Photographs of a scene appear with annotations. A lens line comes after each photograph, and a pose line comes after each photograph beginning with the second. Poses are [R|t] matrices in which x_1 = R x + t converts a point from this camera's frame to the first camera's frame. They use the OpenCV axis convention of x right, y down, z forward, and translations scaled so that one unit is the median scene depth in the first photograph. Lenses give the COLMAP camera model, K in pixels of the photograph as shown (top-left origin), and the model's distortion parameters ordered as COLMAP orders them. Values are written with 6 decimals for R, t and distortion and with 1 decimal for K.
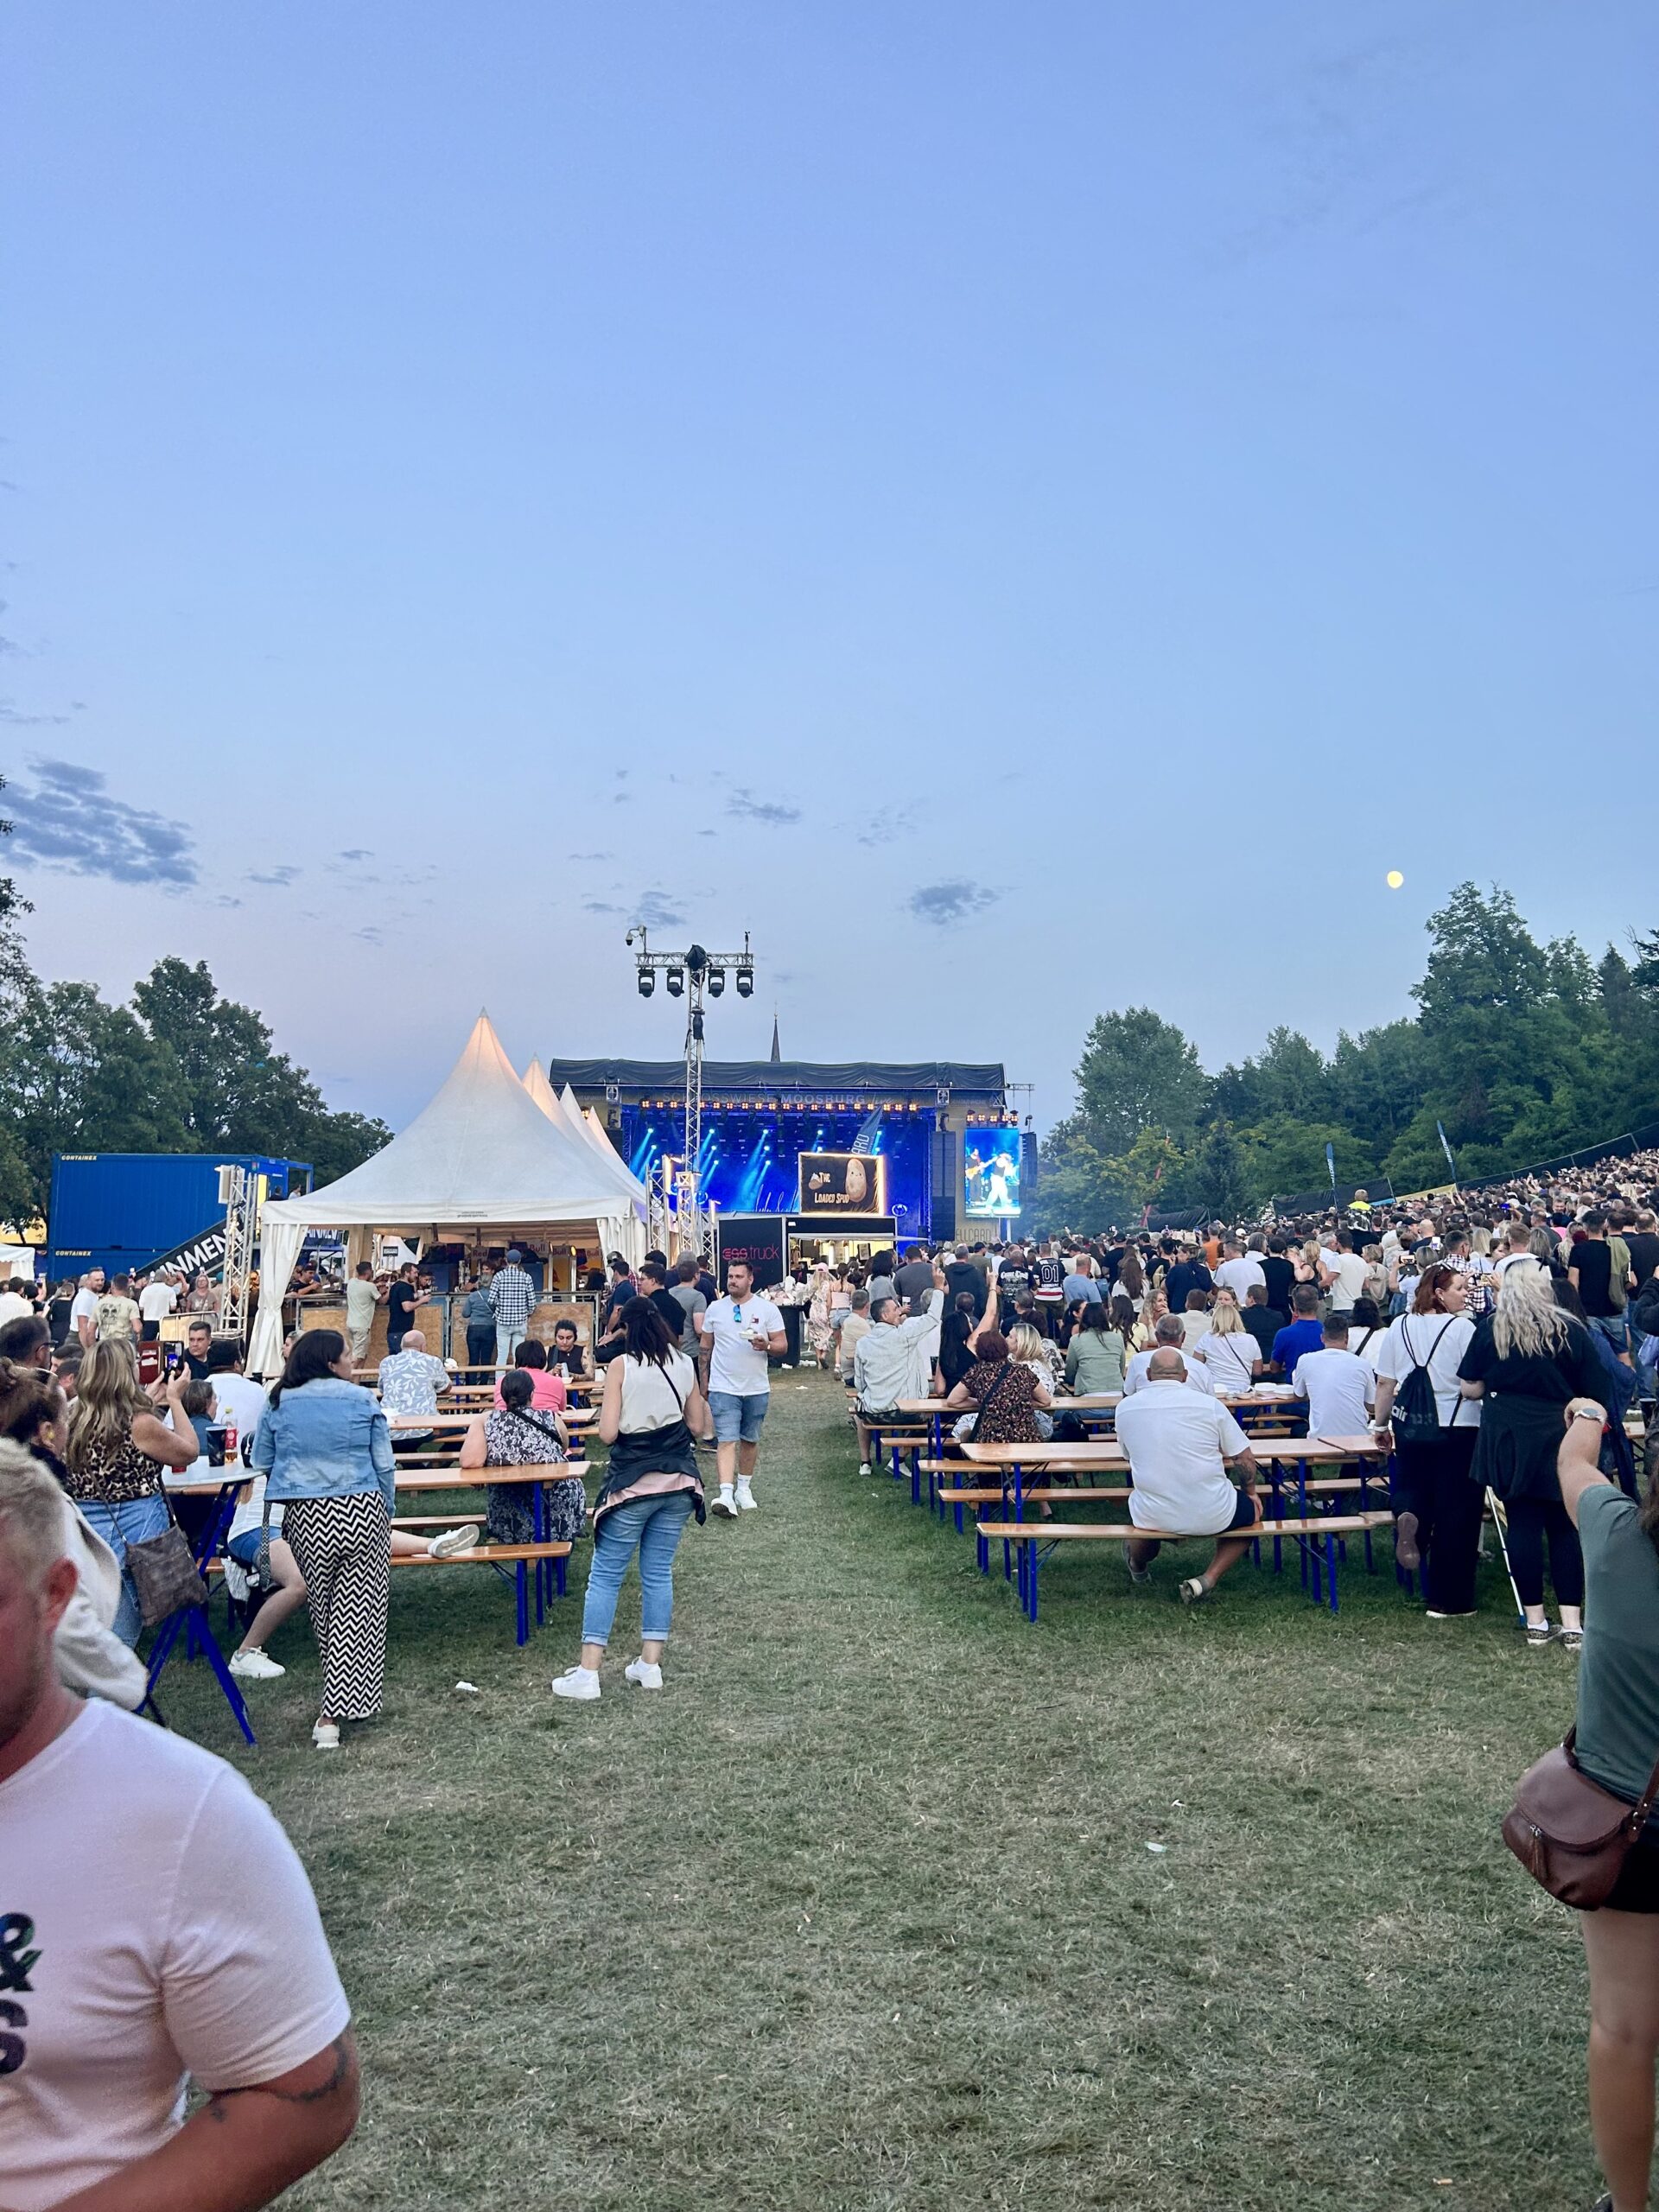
lens RADIAL K [[1659.4, 0, 829.5], [0, 1659.4, 1106.0], [0, 0, 1]] dist [0.081618, -0.001238]
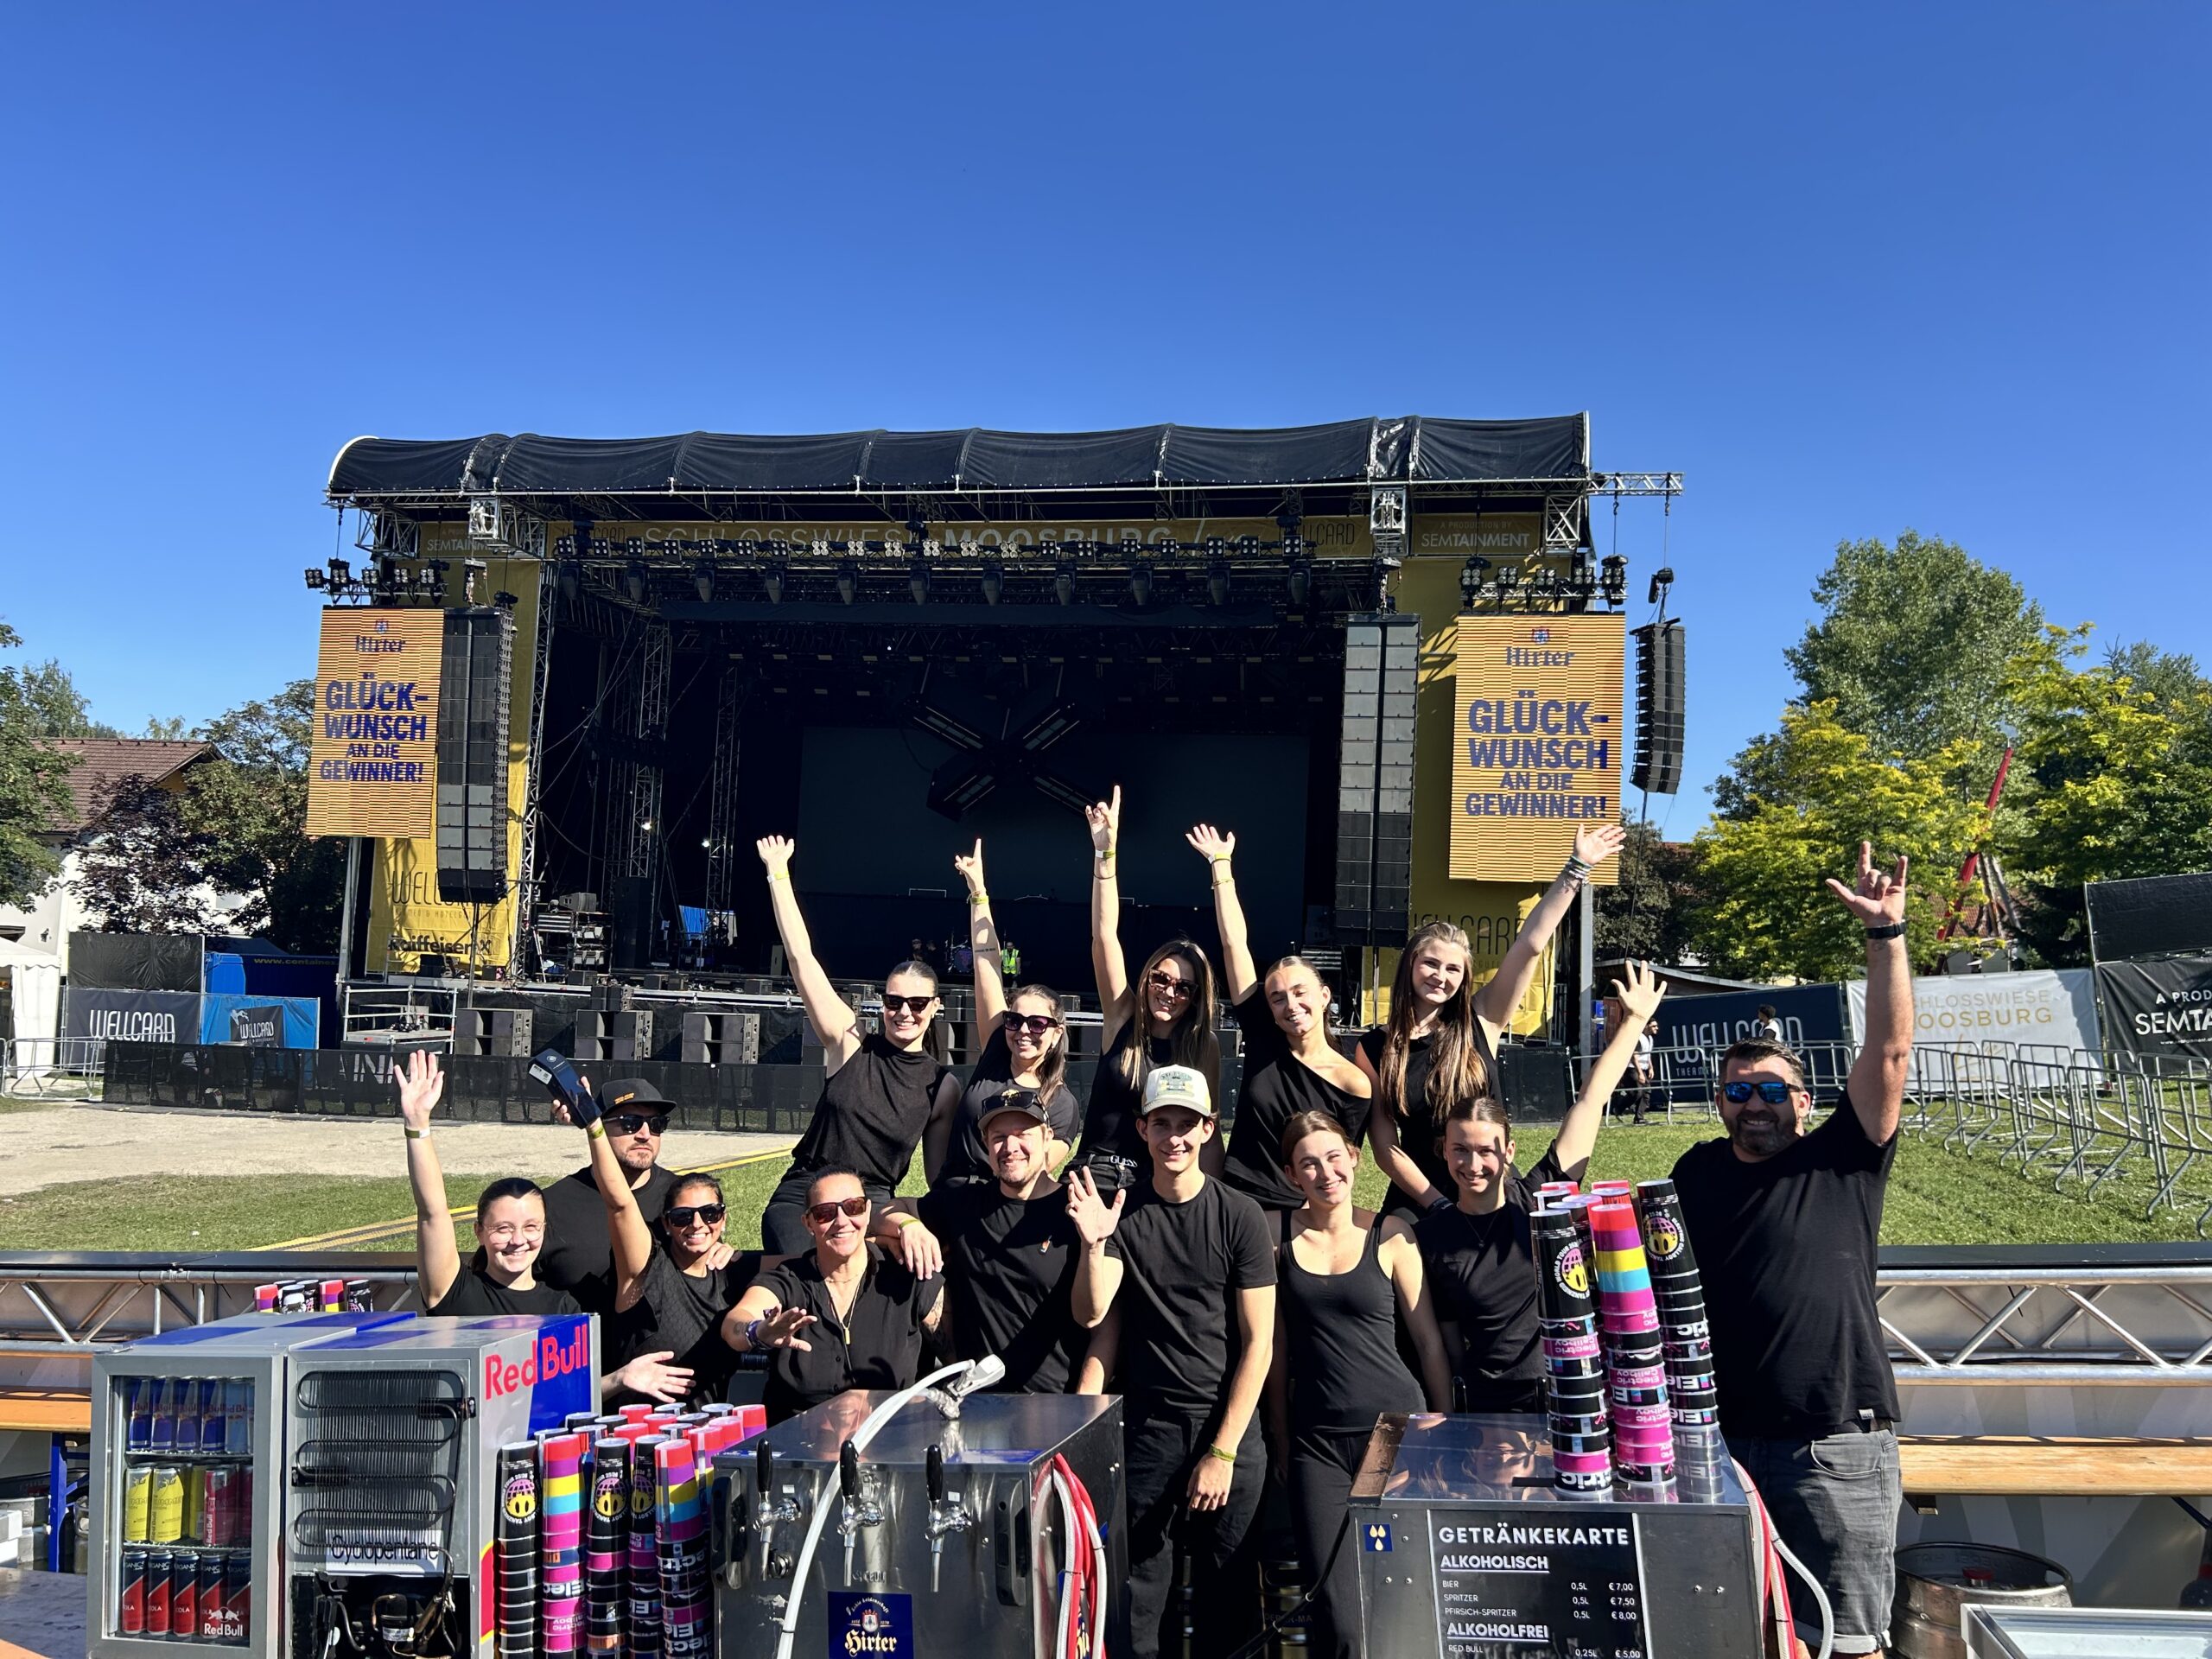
lens RADIAL K [[1659.4, 0, 1158.9], [0, 1659.4, 829.6], [0, 0, 1]] dist [0.081618, -0.001238]
pose [[0.979566, 0.023735, -0.199715, 0.096671], [-0.023895, 0.999713, 0.001612, 0.061721], [0.199696, 0.003193, 0.979853, 0.710705]]
